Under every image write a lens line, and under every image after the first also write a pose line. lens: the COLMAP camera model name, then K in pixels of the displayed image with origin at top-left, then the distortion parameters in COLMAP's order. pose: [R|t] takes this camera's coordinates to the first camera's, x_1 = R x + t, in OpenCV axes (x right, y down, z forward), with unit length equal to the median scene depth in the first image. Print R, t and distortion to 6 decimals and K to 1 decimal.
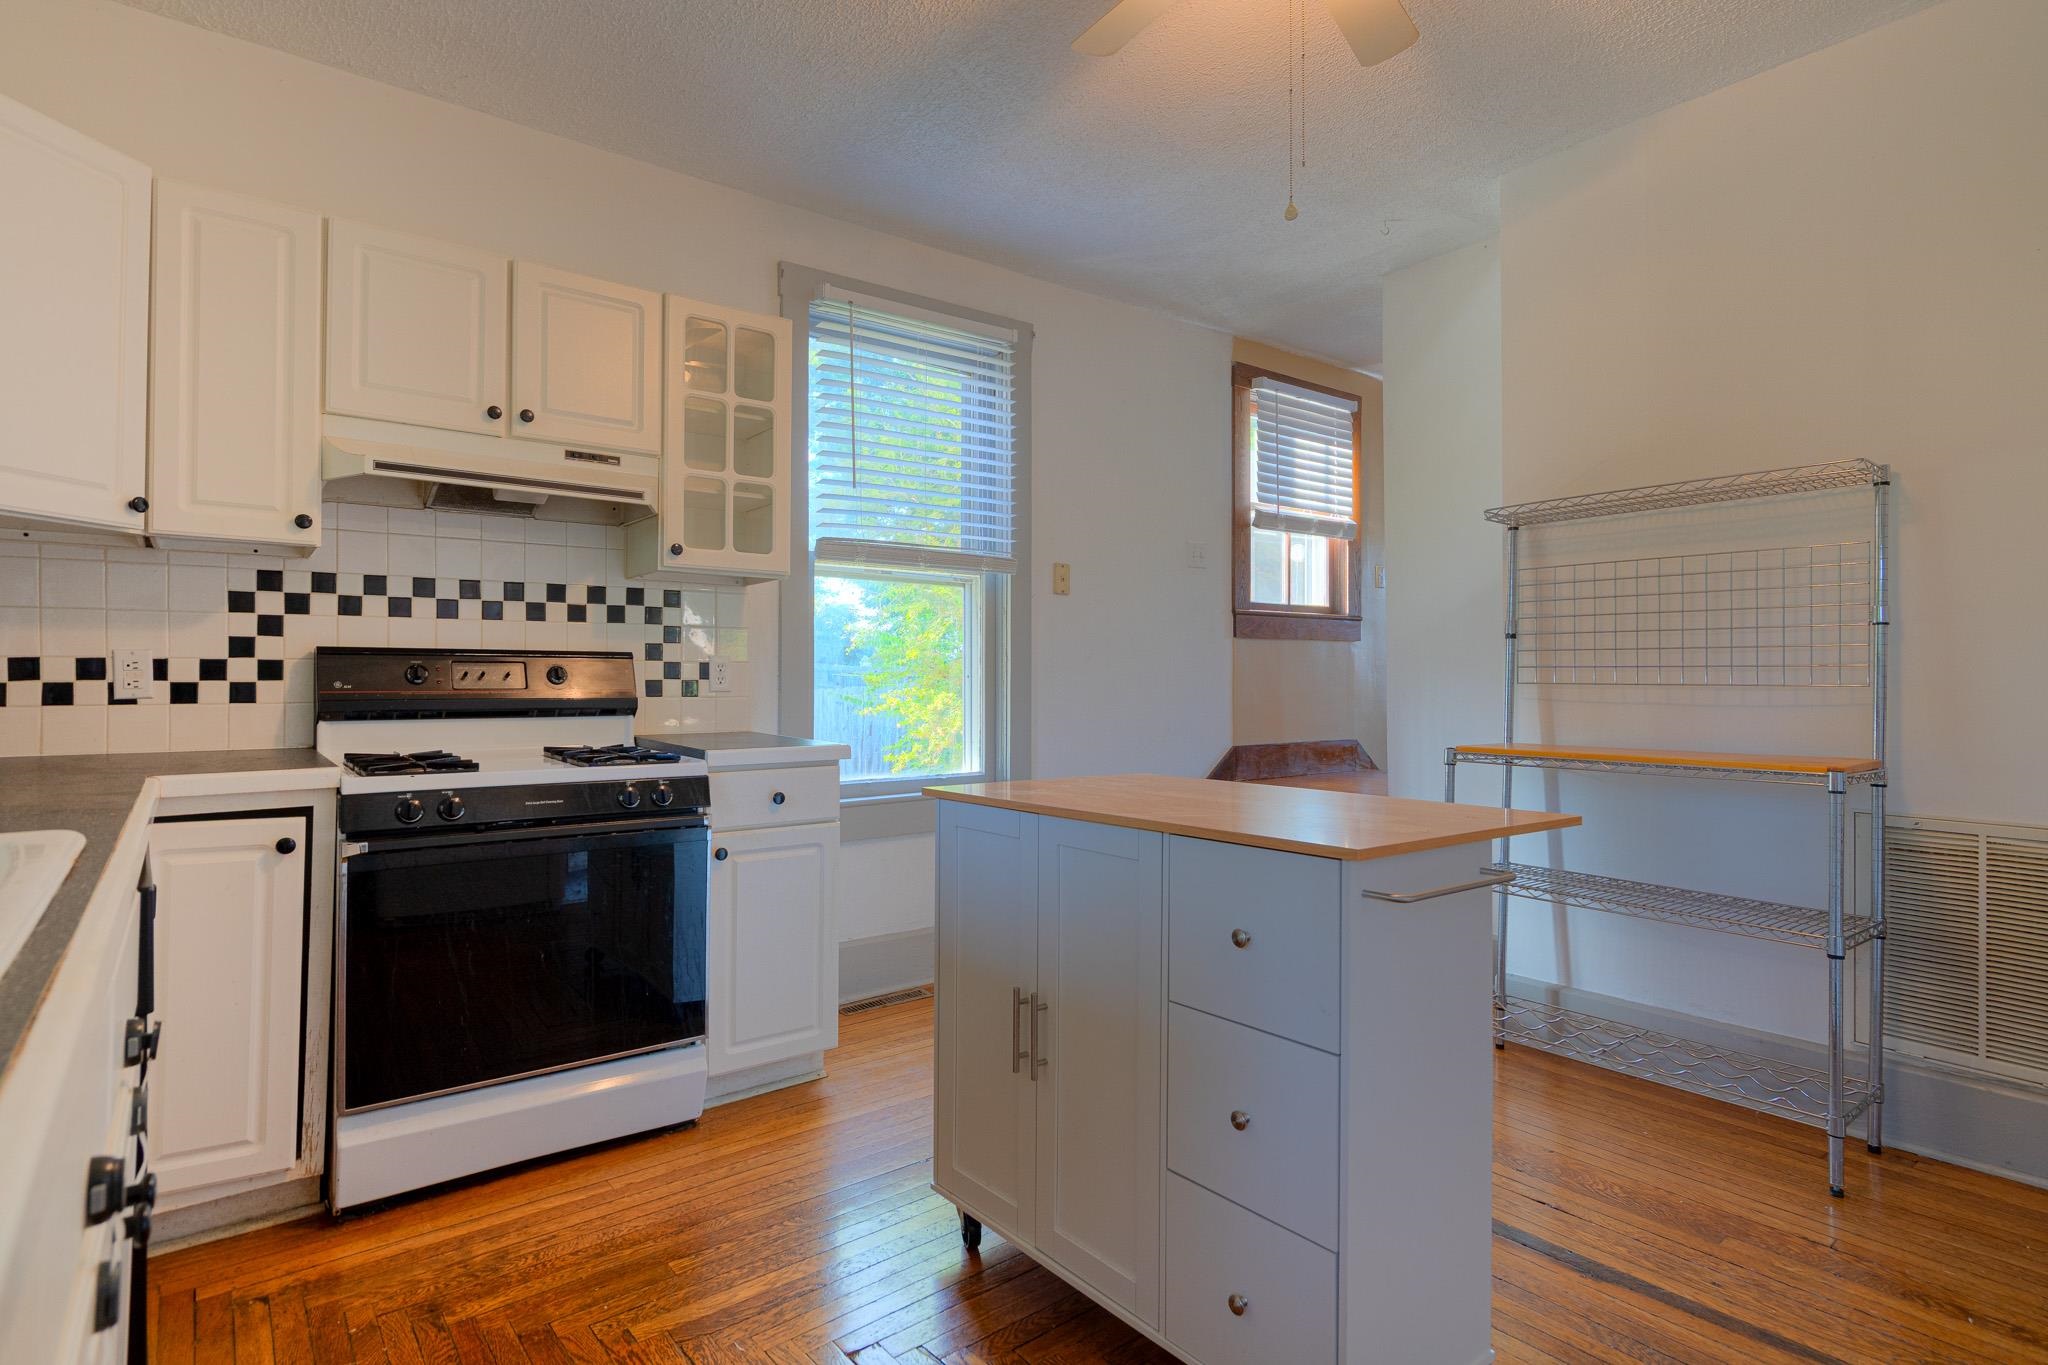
lens RADIAL K [[1062.7, 0, 1023.1], [0, 1062.7, 671.0], [0, 0, 1]] dist [0.004446, 0.001341]
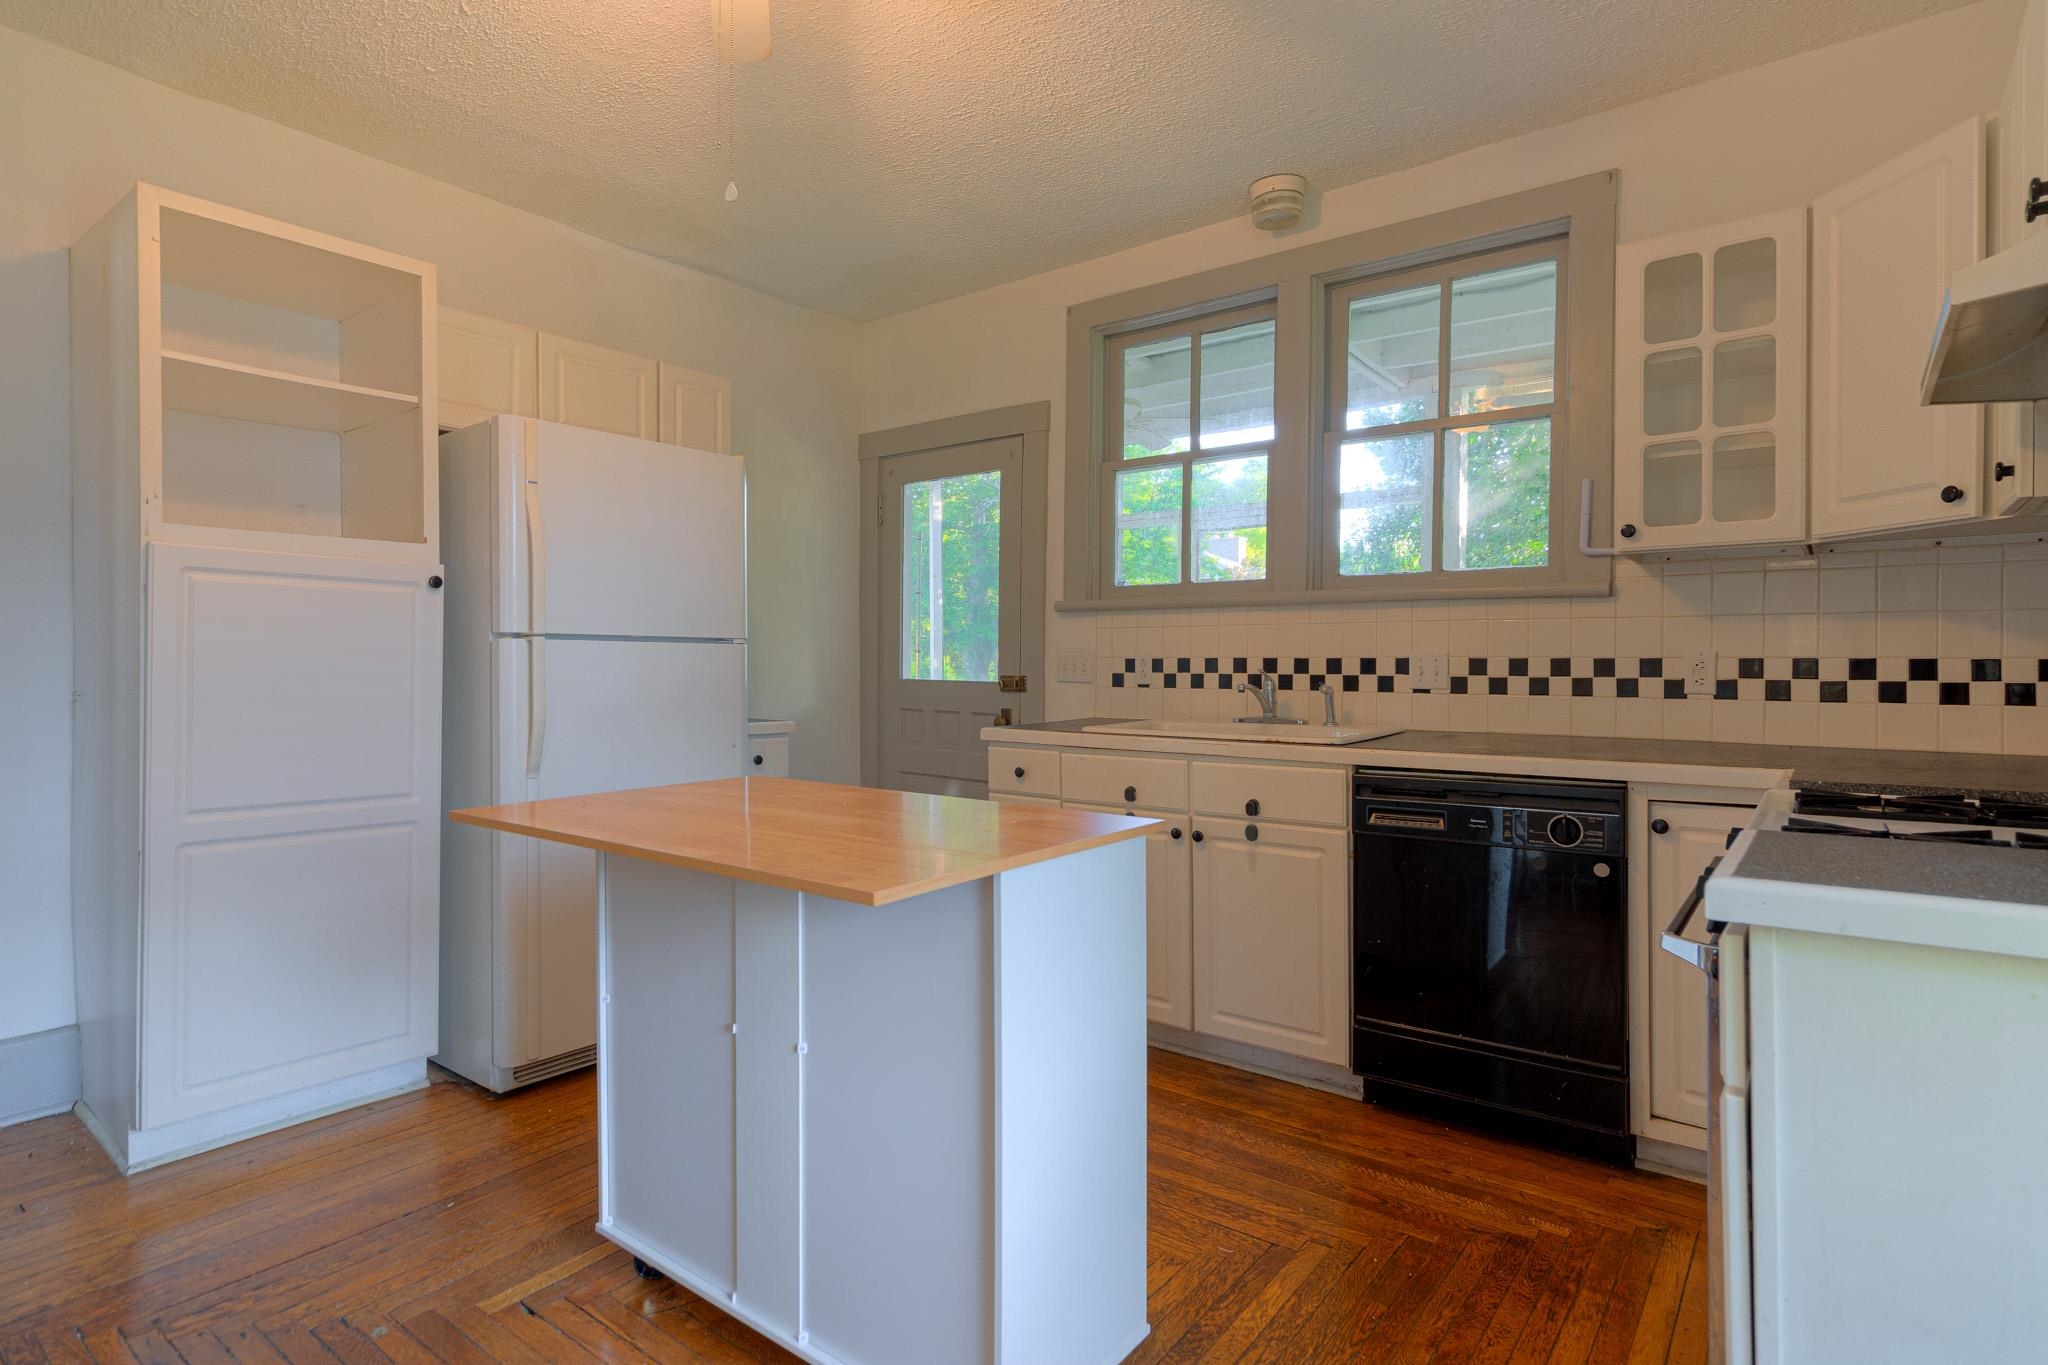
lens RADIAL K [[1036.9, 0, 1030.4], [0, 1036.9, 670.5], [0, 0, 1]] dist [0.002587, 0.001467]
pose [[-0.968542, -0.003953, -0.248820, 0.149631], [-0.004064, 0.999992, -0.000065, 0.001930], [0.248818, 0.000949, -0.968550, 1.389555]]
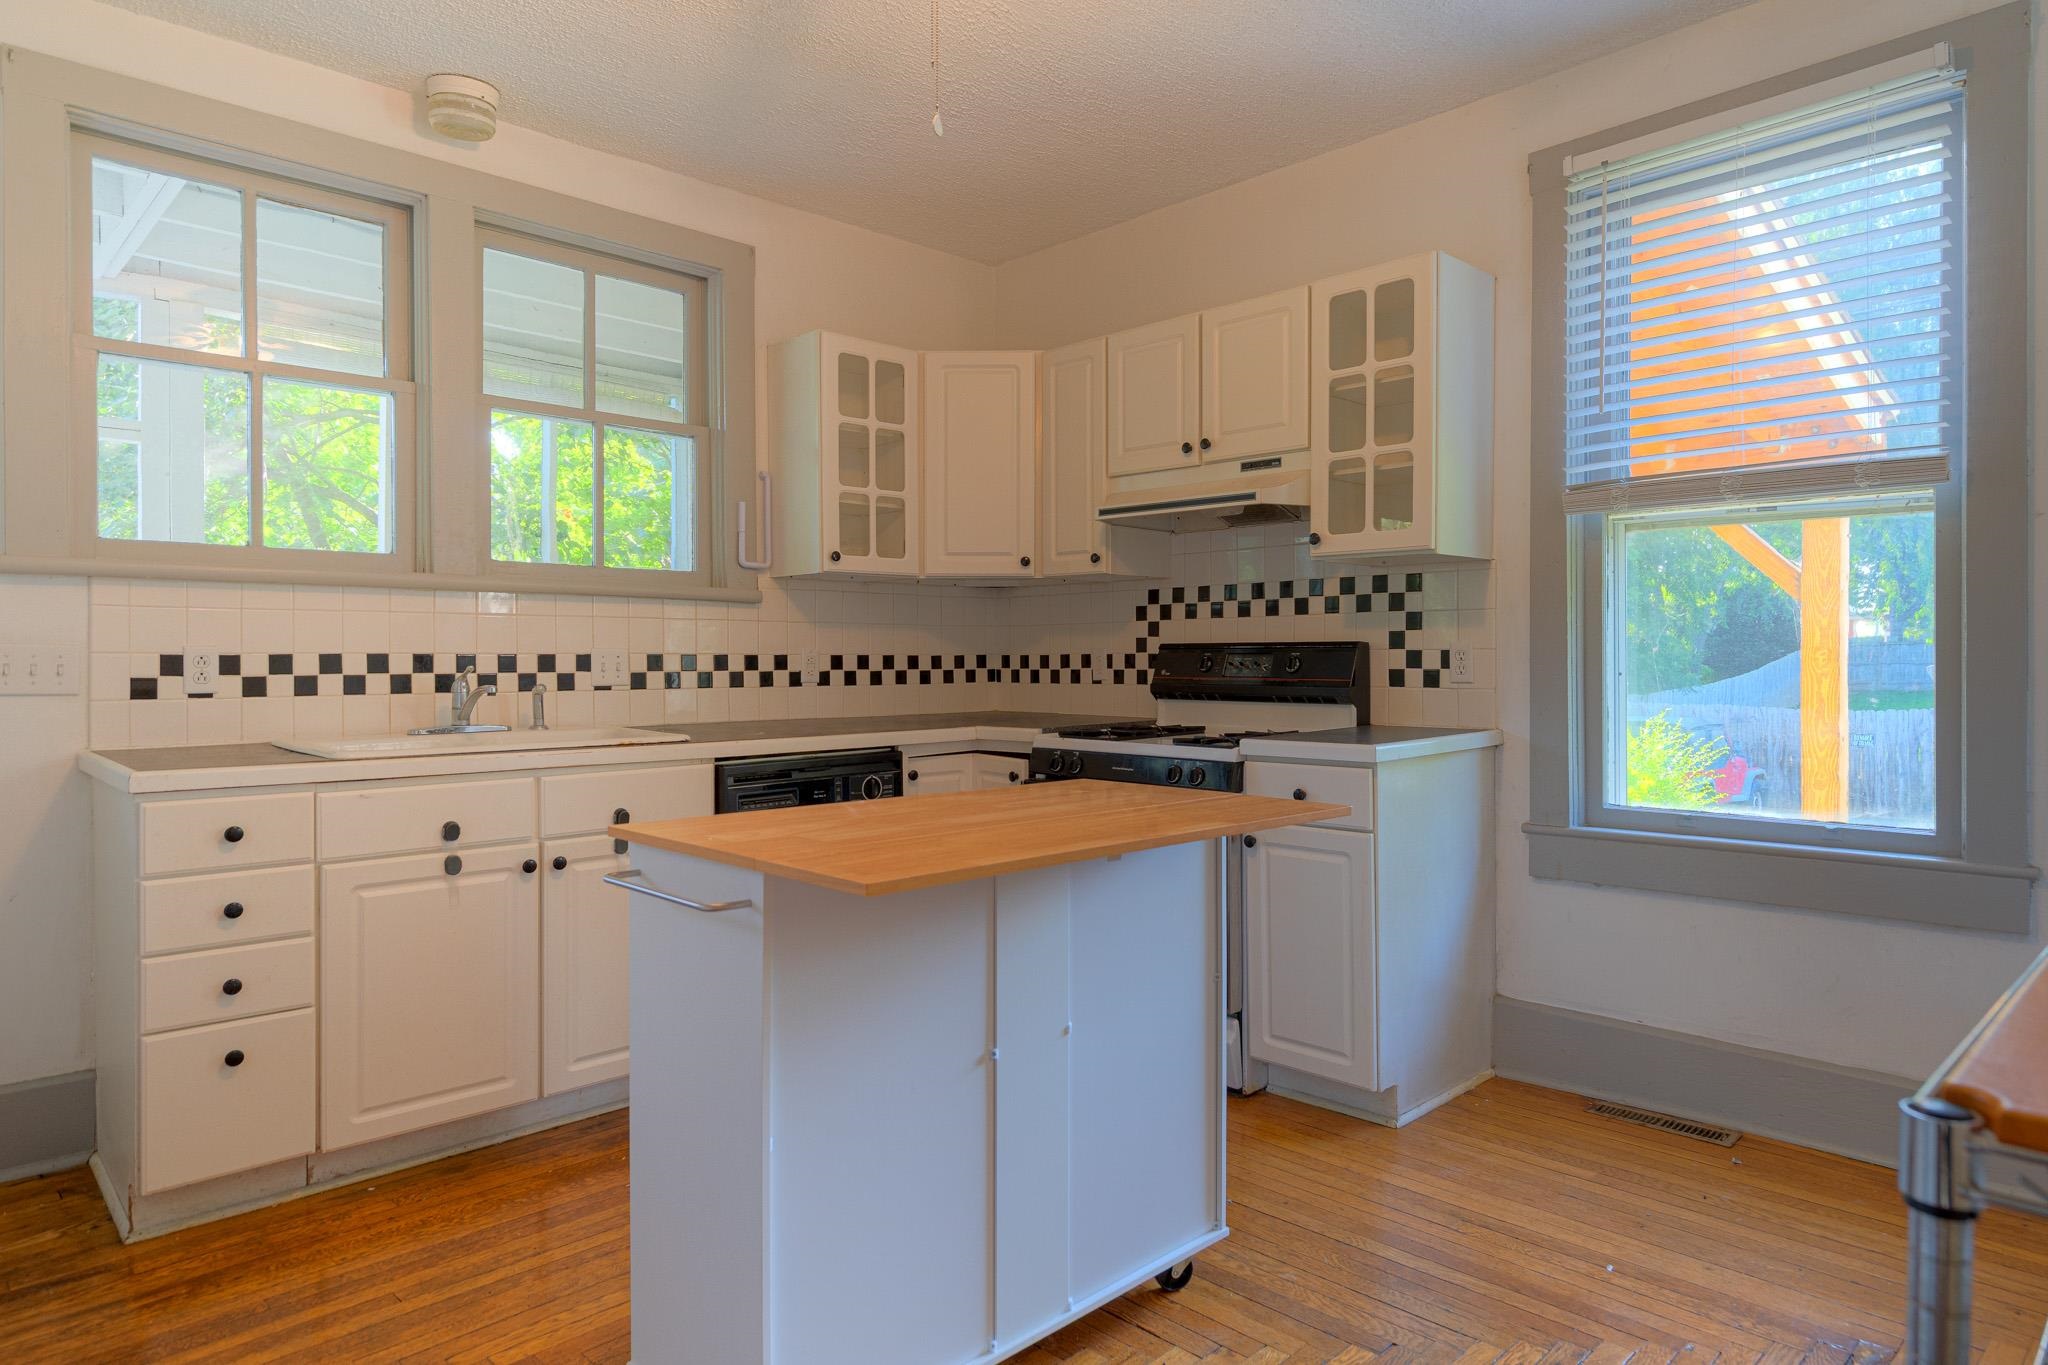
lens RADIAL K [[1224.4, 0, 1066.5], [0, 1224.4, 668.6], [0, 0, 1]] dist [0.005126, 0.001137]
pose [[0.119976, 0.004931, -0.992765, 0.862877], [0.009439, 0.999937, 0.006107, -0.001854], [0.992732, -0.010103, 0.119922, 0.689995]]
